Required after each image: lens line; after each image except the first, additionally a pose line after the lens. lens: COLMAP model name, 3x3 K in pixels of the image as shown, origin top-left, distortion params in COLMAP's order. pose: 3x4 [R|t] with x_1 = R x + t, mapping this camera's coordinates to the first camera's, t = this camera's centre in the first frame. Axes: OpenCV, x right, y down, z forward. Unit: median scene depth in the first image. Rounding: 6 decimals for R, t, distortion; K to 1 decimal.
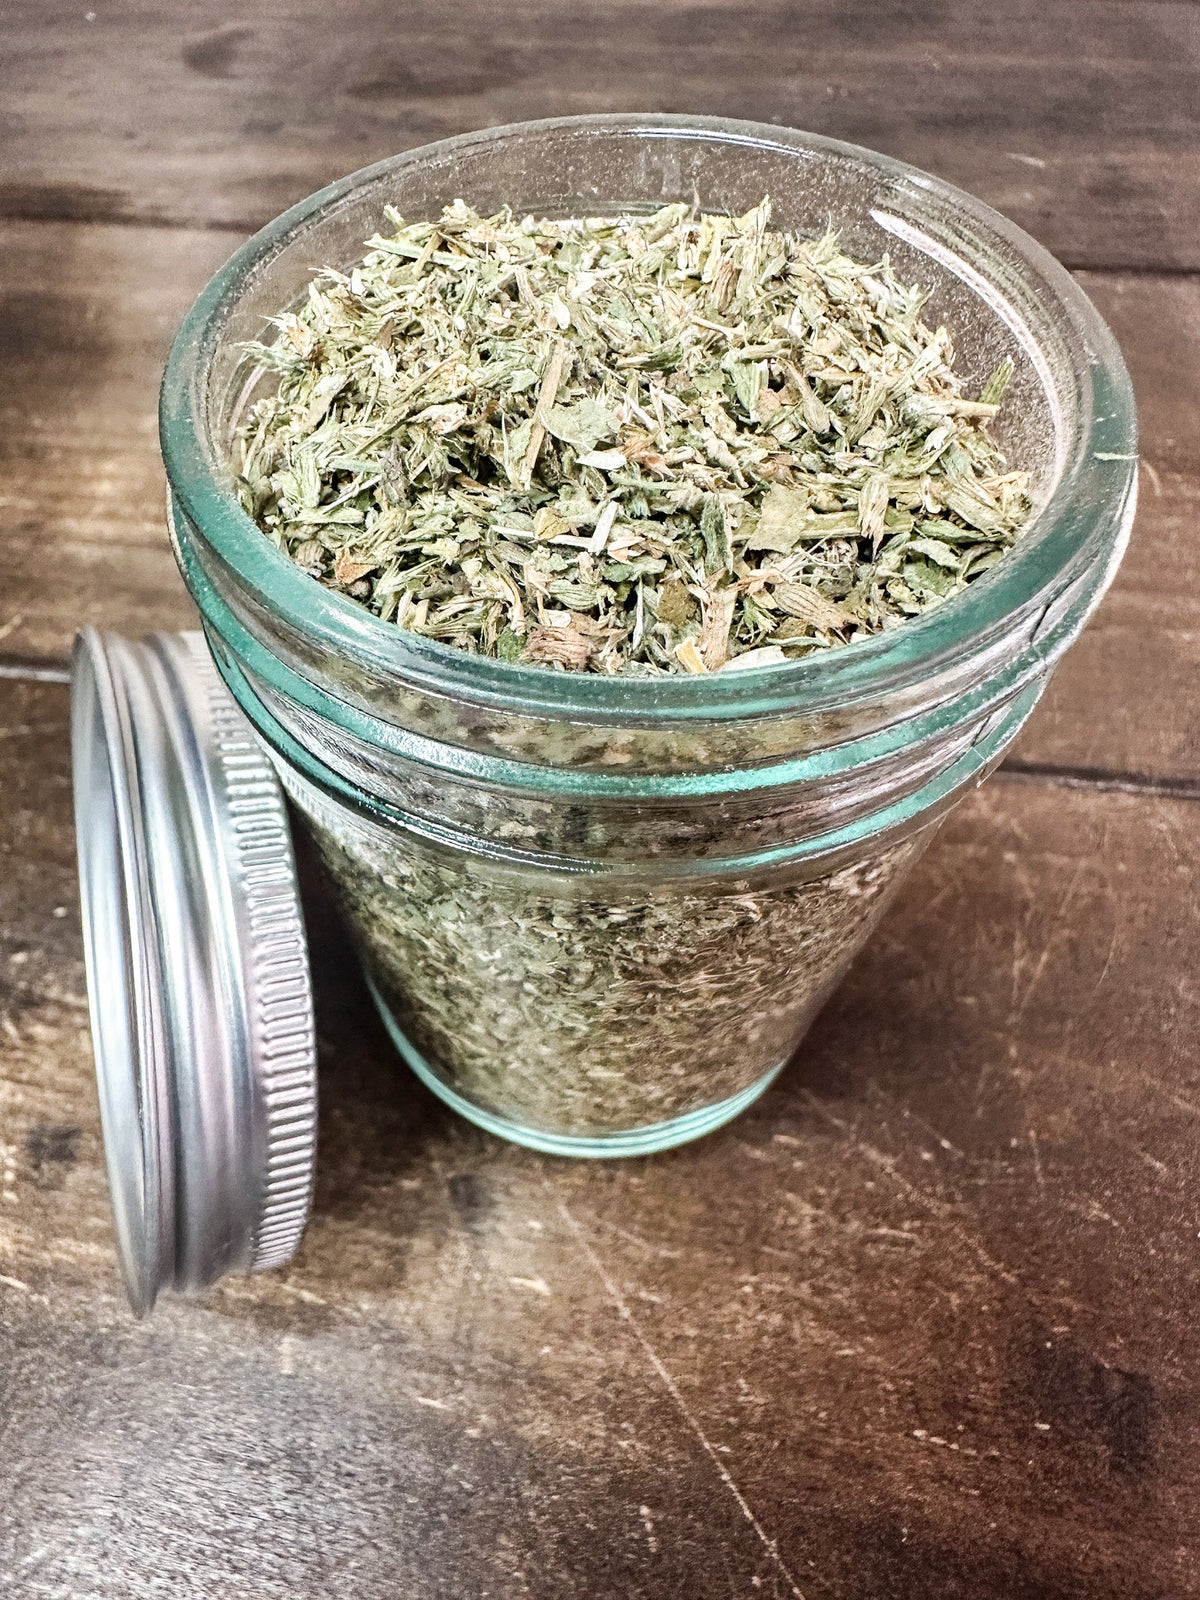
lens RADIAL K [[645.1, 0, 639.5], [0, 645.1, 799.7], [0, 0, 1]] dist [0.001152, -0.000143]
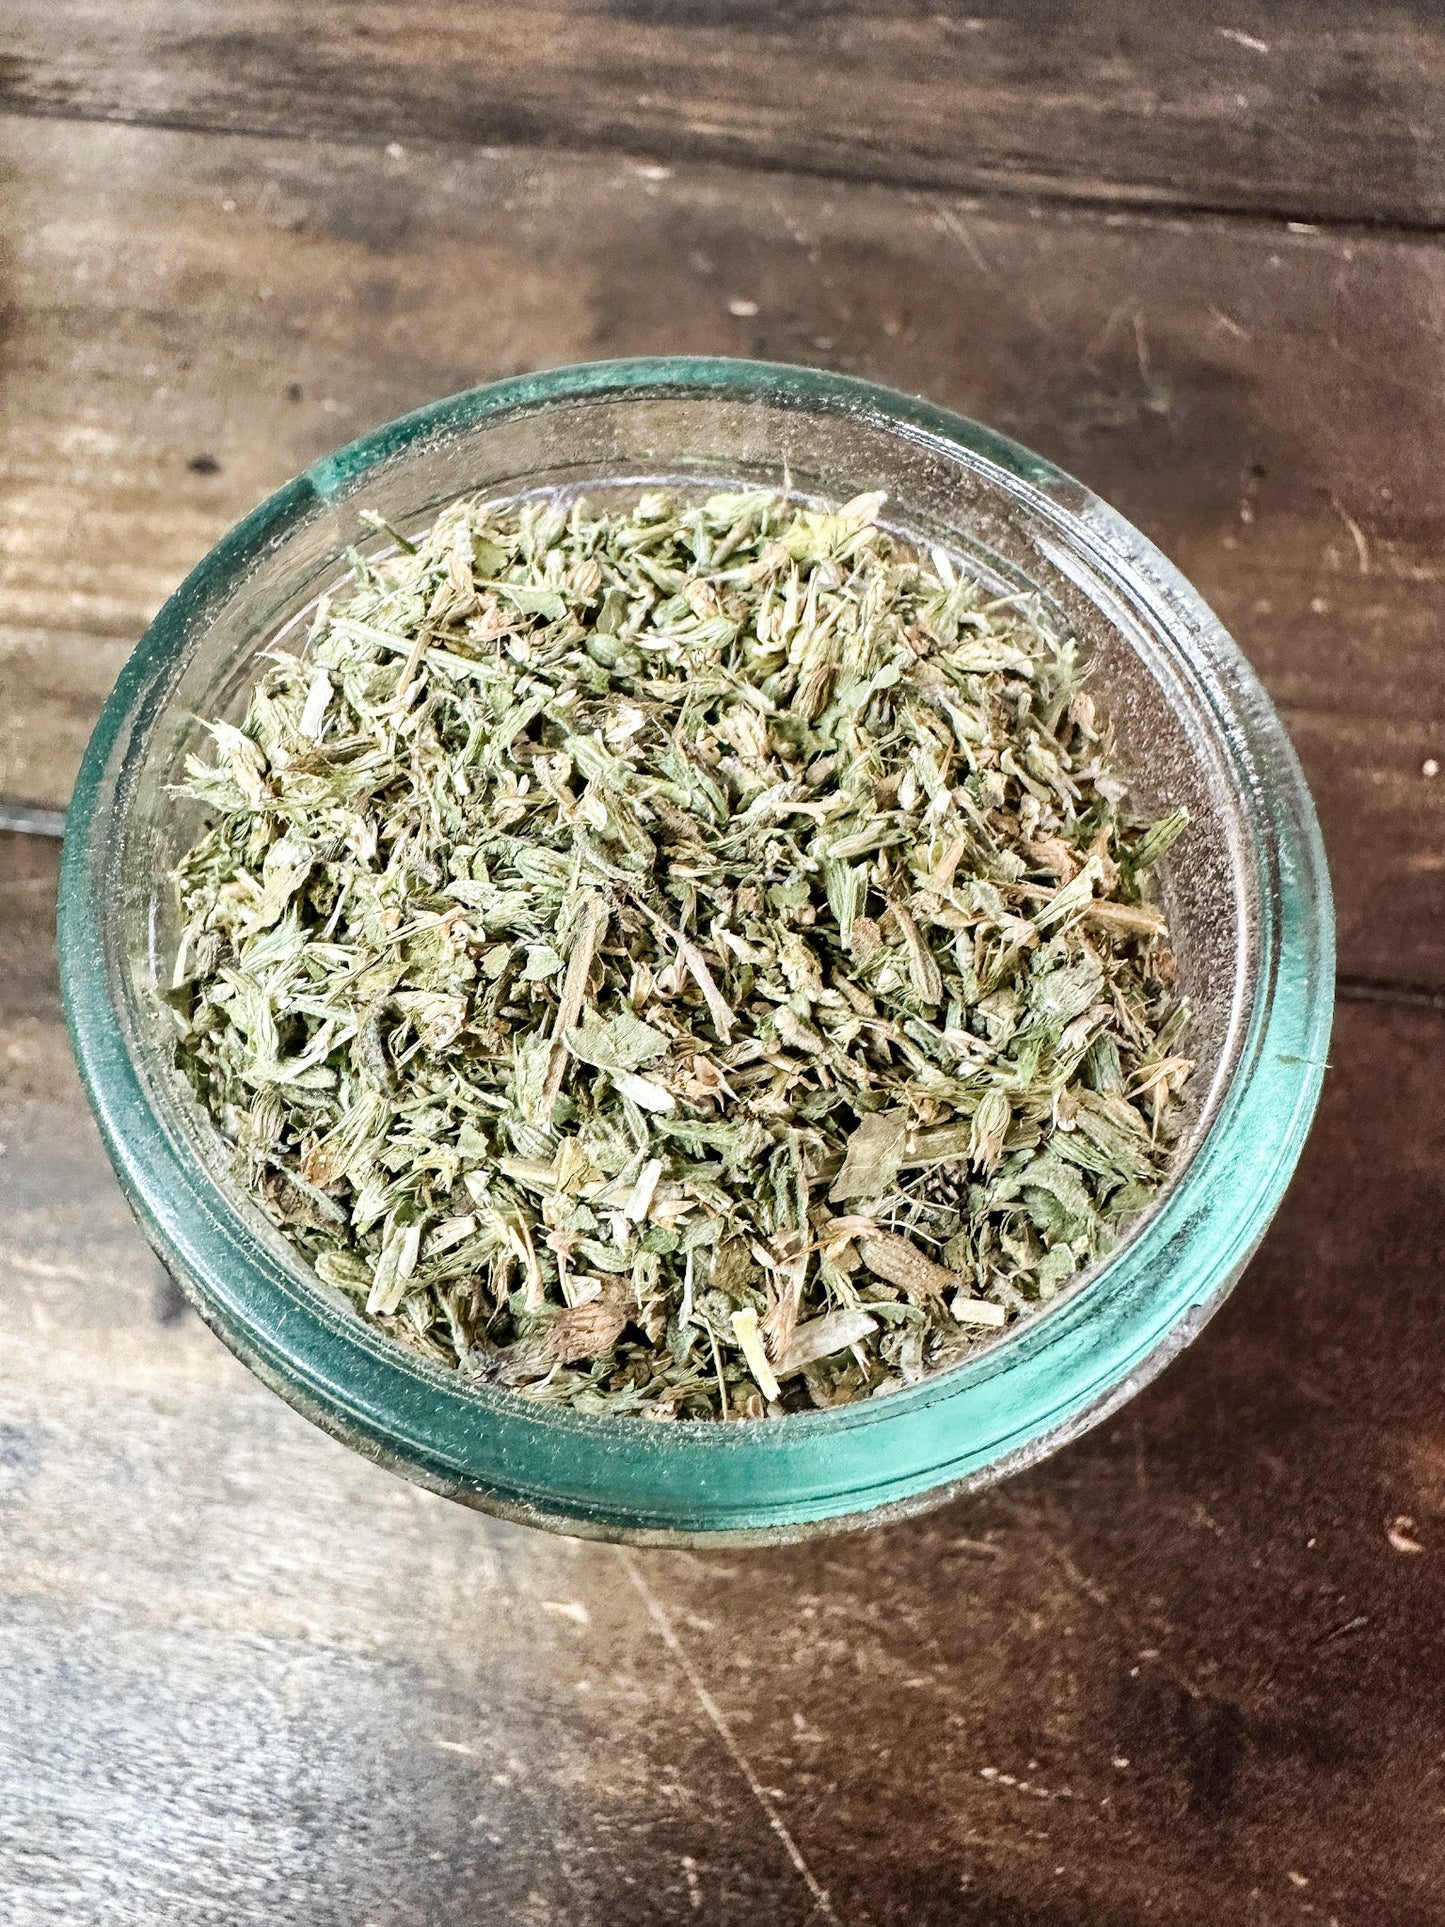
lens RADIAL K [[775.0, 0, 722.5], [0, 775.0, 963.5], [0, 0, 1]] dist [-0.000566, 0.000237]
pose [[0.999506, 0.022638, 0.021798, 0.004519], [-0.024901, 0.993633, 0.109881, -0.306052], [-0.019172, -0.110369, 0.993706, 0.037656]]
